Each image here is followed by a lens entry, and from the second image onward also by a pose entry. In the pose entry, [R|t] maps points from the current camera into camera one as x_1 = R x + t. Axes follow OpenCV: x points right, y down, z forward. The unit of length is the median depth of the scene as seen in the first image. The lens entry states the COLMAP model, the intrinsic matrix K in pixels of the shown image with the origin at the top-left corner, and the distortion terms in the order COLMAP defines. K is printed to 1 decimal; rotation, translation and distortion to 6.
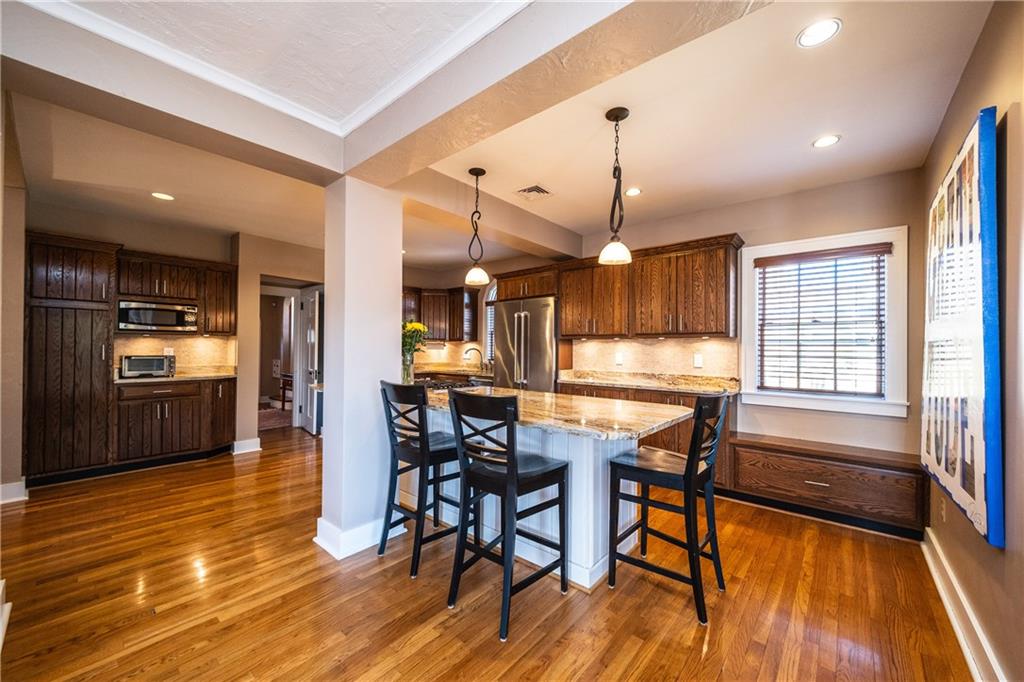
lens RADIAL K [[388.0, 0, 512.5], [0, 388.0, 348.3], [0, 0, 1]] dist [0.000104, 0.000008]
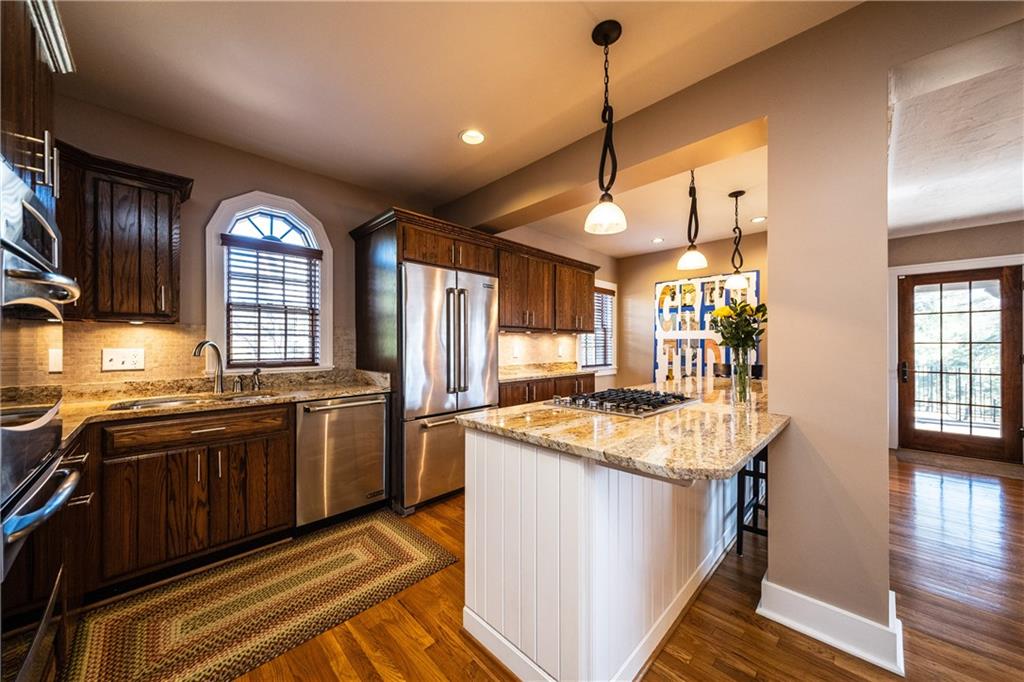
lens RADIAL K [[356.3, 0, 512.0], [0, 356.3, 341.0], [0, 0, 1]] dist [-0.000196, -0.000005]
pose [[0.075286, -0.003034, 0.997157, -0.736264], [-0.004347, 0.999985, 0.003370, -0.005281], [-0.997153, -0.004589, 0.075272, 1.065342]]
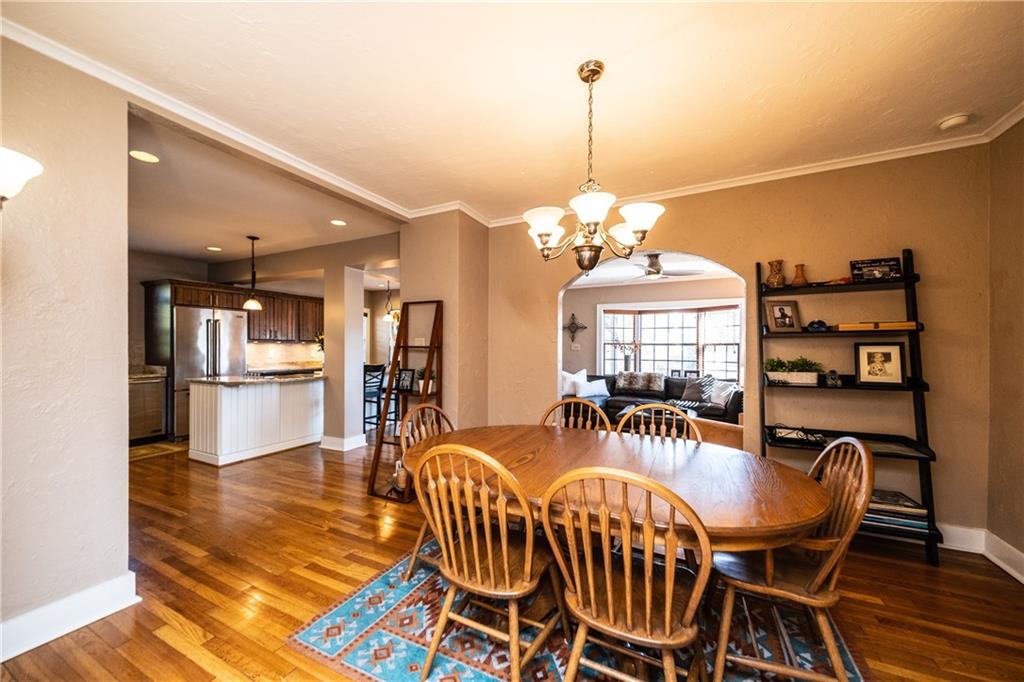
lens RADIAL K [[379.3, 0, 512.0], [0, 379.3, 341.0], [0, 0, 1]] dist [0.000212, -0.000007]
pose [[-0.238306, 0.007092, 0.971164, -1.704903], [-0.006822, 0.999936, -0.008977, -0.024564], [-0.971166, -0.008765, -0.238242, 0.456301]]
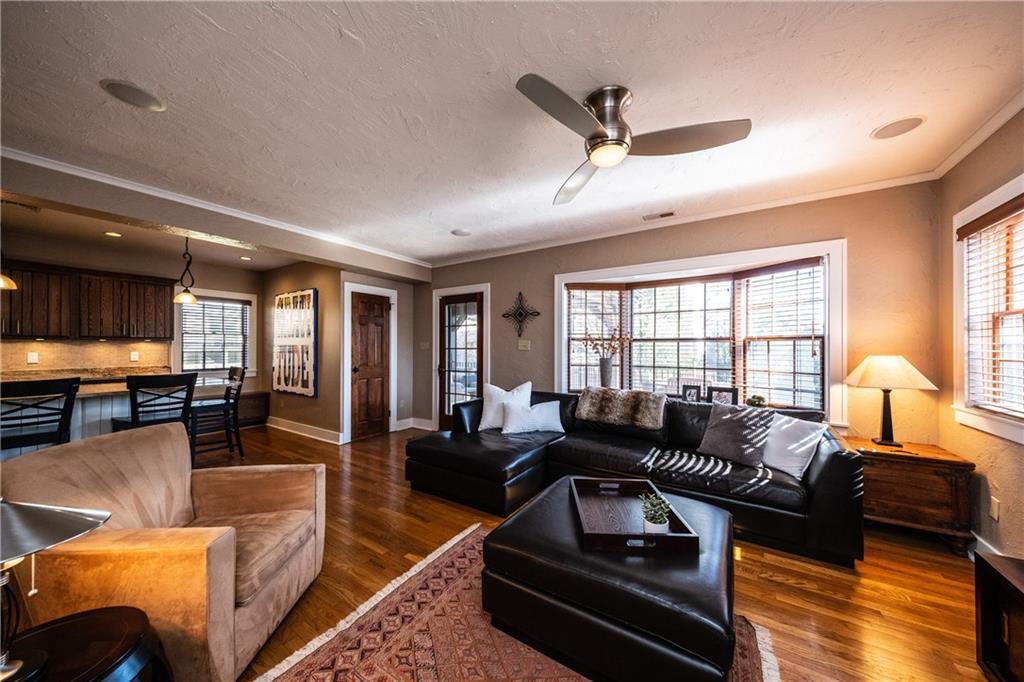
lens RADIAL K [[343.0, 0, 508.0], [0, 343.0, 342.9], [0, 0, 1]] dist [-0.000701, -0.000022]
pose [[-0.112083, 0.005032, 0.993686, -0.908137], [-0.002192, 0.999983, -0.005311, -0.013178], [-0.993696, -0.002773, -0.112070, -0.211342]]
